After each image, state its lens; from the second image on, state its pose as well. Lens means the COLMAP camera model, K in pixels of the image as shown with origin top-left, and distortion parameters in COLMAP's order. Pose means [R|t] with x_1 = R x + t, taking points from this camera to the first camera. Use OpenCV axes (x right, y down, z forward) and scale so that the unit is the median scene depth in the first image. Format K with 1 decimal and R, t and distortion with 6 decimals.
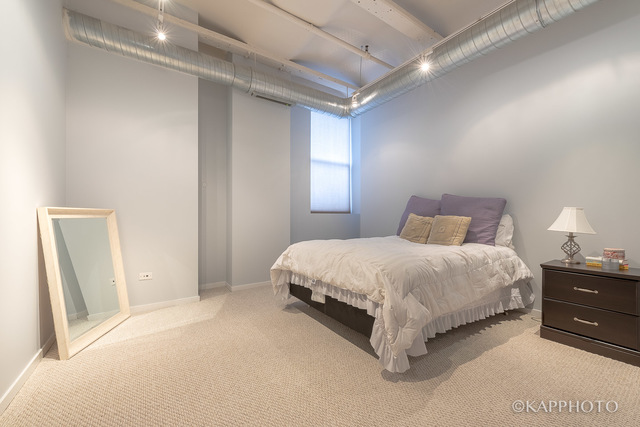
lens RADIAL K [[253.5, 0, 326.8], [0, 253.5, 216.0], [0, 0, 1]] dist [0.006421, -0.003929]
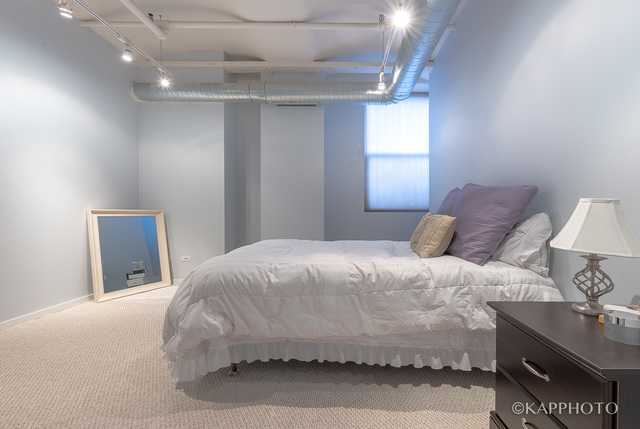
lens RADIAL K [[253.5, 0, 332.6], [0, 253.5, 215.4], [0, 0, 1]] dist [0.006421, -0.003929]
pose [[0.838695, 0.002603, -0.544595, 0.667714], [0.000053, 0.999988, 0.004861, -0.003710], [0.544601, -0.004105, 0.838685, 0.267166]]
